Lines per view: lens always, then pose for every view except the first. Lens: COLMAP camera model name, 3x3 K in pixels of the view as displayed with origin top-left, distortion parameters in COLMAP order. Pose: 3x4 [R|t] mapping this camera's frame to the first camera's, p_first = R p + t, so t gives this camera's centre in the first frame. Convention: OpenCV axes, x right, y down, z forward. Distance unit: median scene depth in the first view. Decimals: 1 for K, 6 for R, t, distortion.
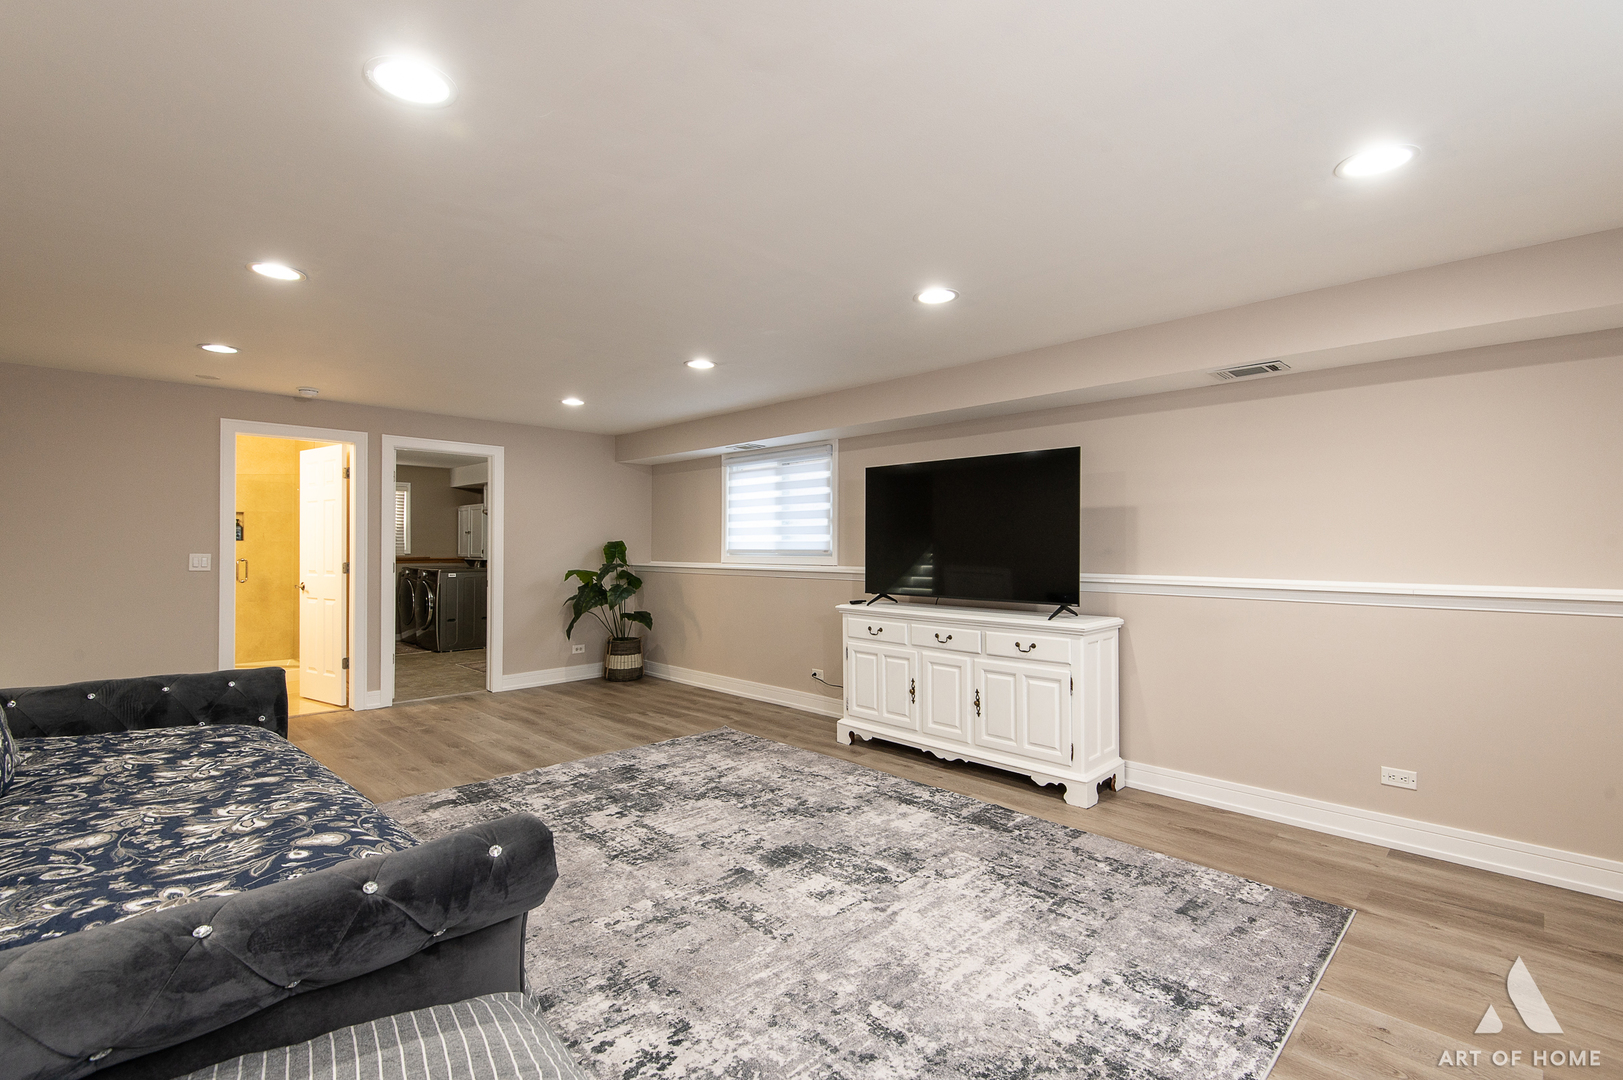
lens RADIAL K [[738.8, 0, 812.2], [0, 738.8, 538.9], [0, 0, 1]] dist [0.032507, -0.005493]
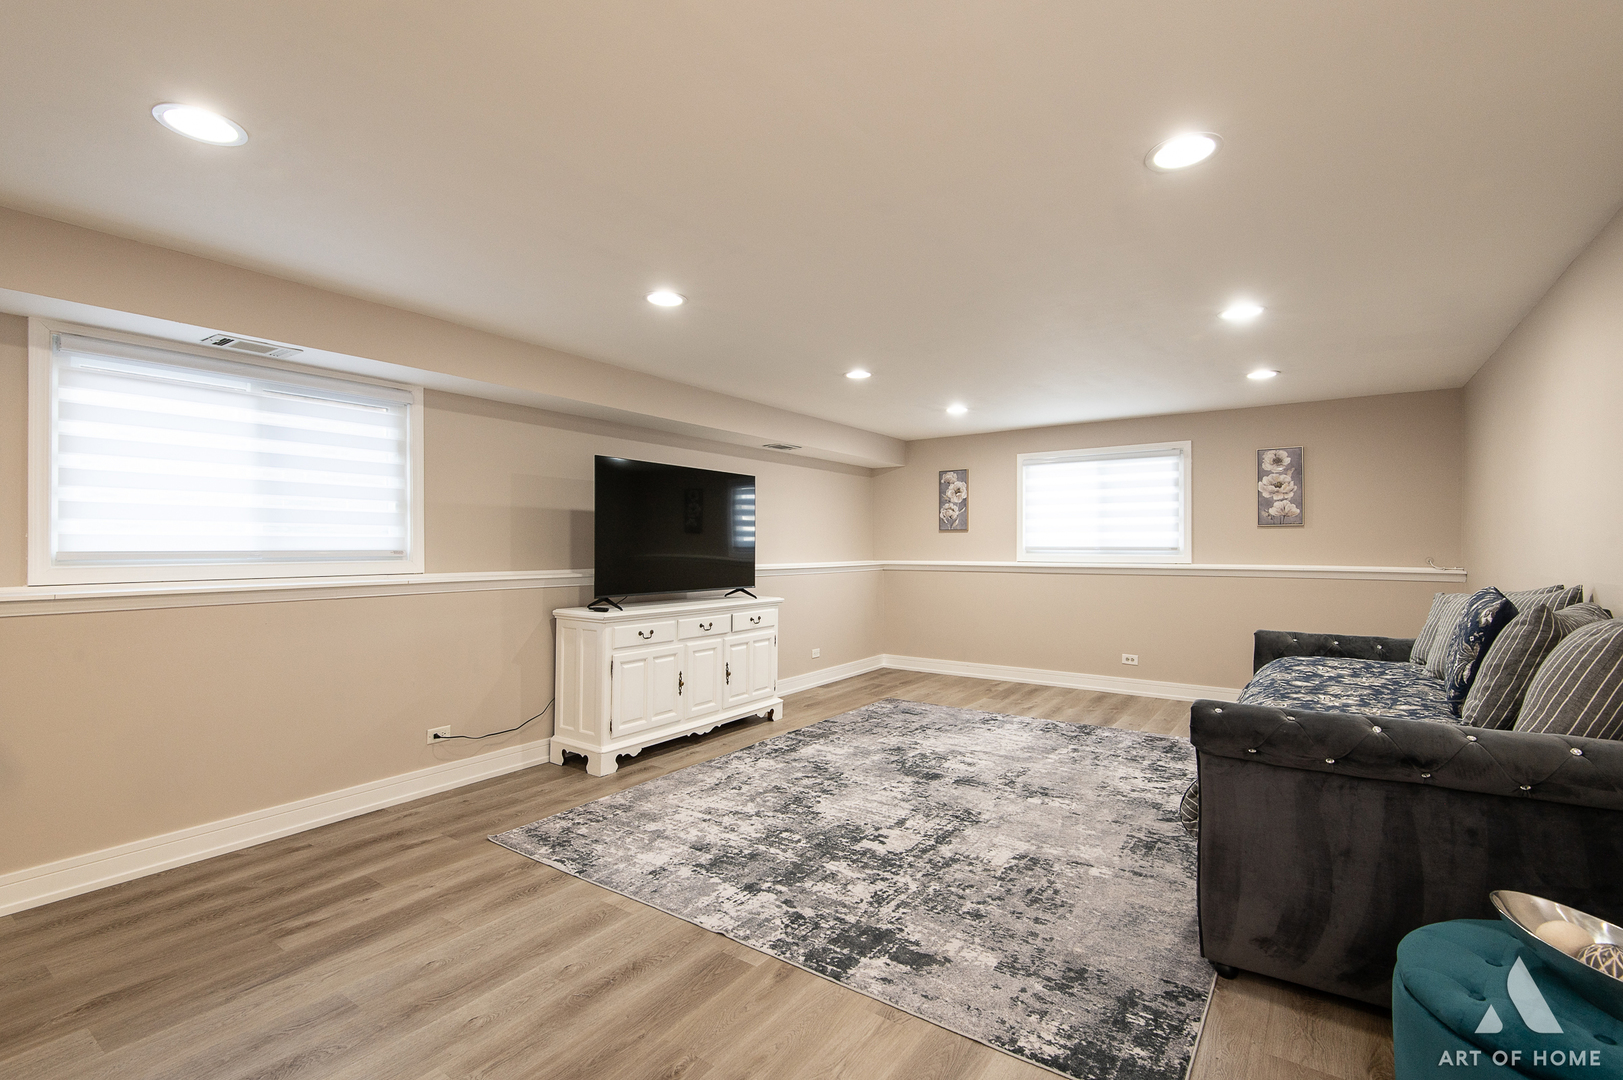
lens RADIAL K [[738.8, 0, 803.1], [0, 738.8, 543.9], [0, 0, 1]] dist [0.032507, -0.005493]
pose [[-0.180249, 0.001512, 0.983620, -1.018187], [-0.010443, 0.999940, -0.003451, 0.011083], [-0.983566, -0.010894, -0.180223, 1.123328]]
